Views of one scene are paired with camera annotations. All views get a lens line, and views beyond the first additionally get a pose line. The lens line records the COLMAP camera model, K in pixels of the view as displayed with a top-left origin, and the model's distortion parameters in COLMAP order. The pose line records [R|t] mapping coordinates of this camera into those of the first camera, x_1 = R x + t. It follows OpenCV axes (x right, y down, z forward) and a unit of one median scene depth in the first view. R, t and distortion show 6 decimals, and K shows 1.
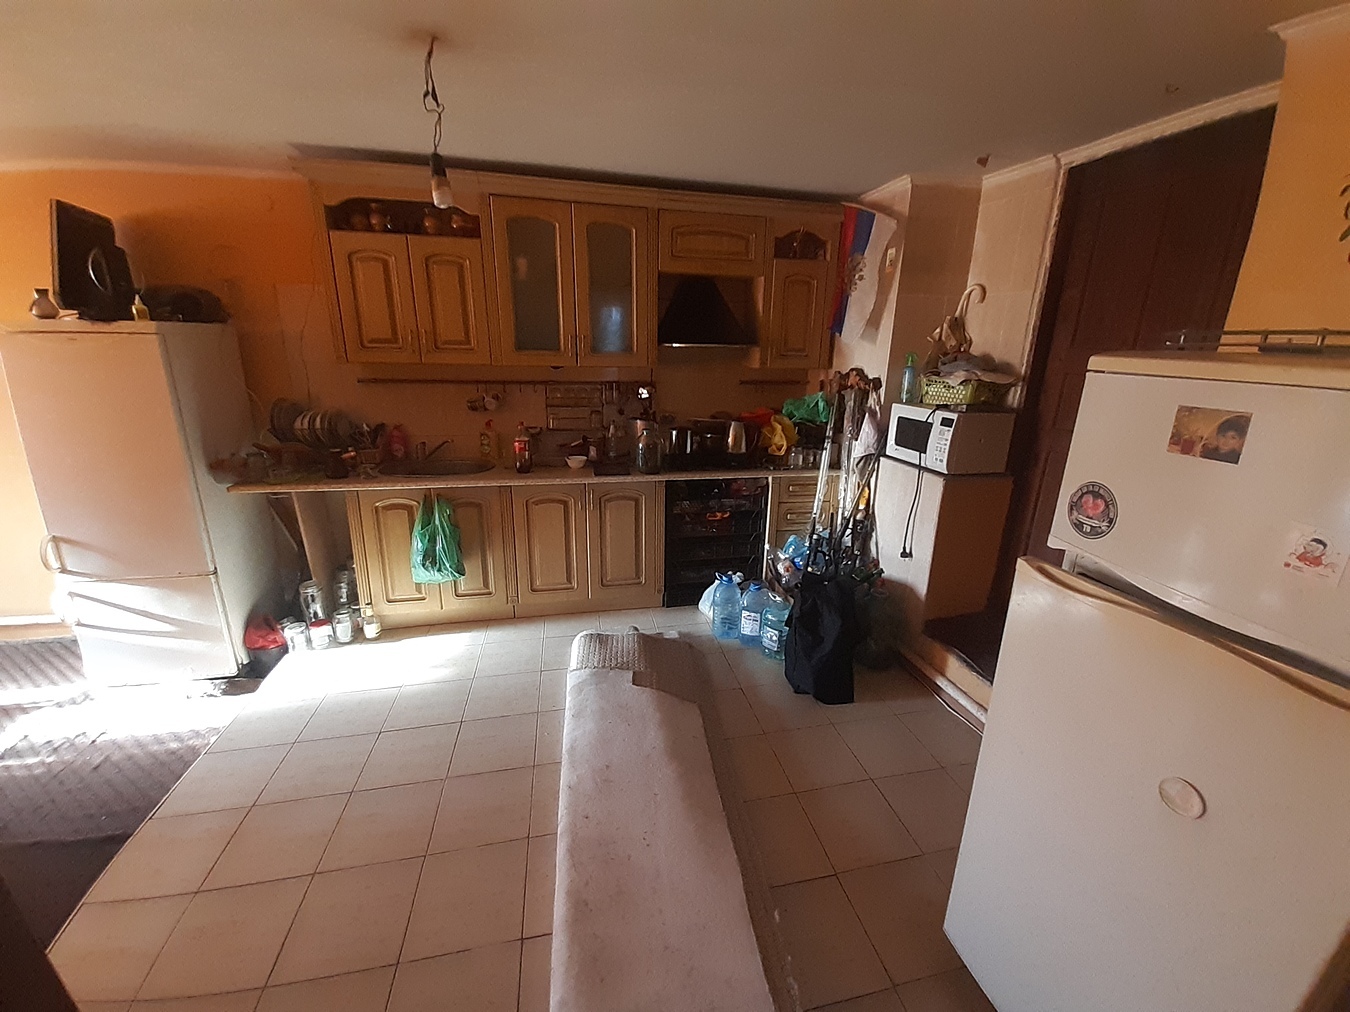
lens RADIAL K [[536.3, 0, 702.1], [0, 536.3, 498.5], [0, 0, 1]] dist [0.015802, -0.014347]
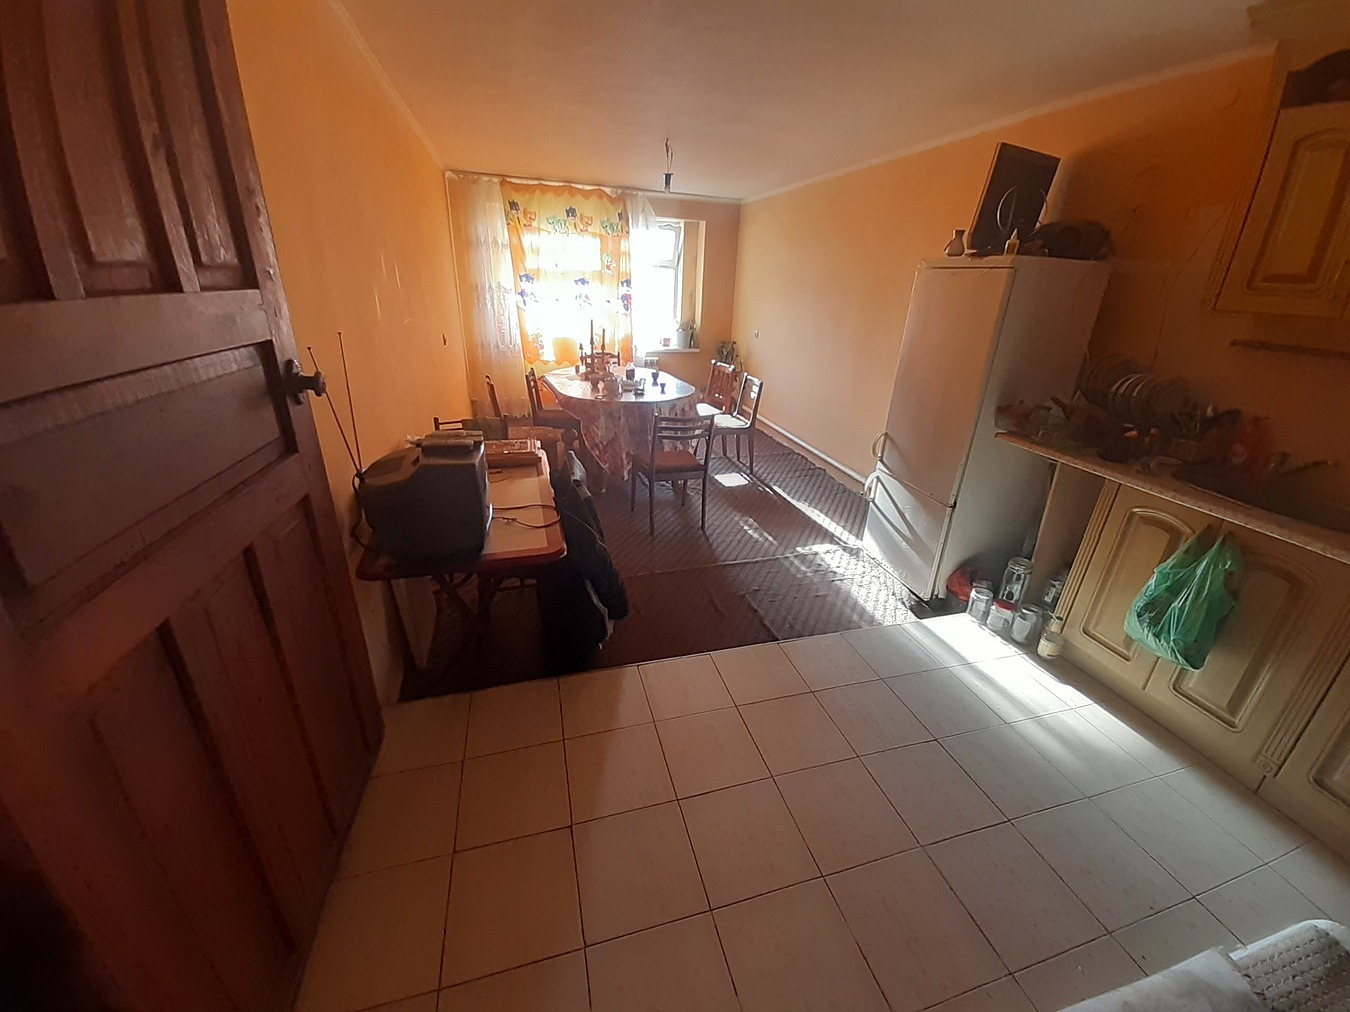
lens RADIAL K [[536.3, 0, 702.1], [0, 536.3, 498.5], [0, 0, 1]] dist [0.015802, -0.014347]
pose [[0.048229, 0.346929, -0.936650, 0.037475], [-0.320435, 0.893551, 0.314466, -0.044304], [0.946042, 0.284969, 0.154263, 0.345411]]
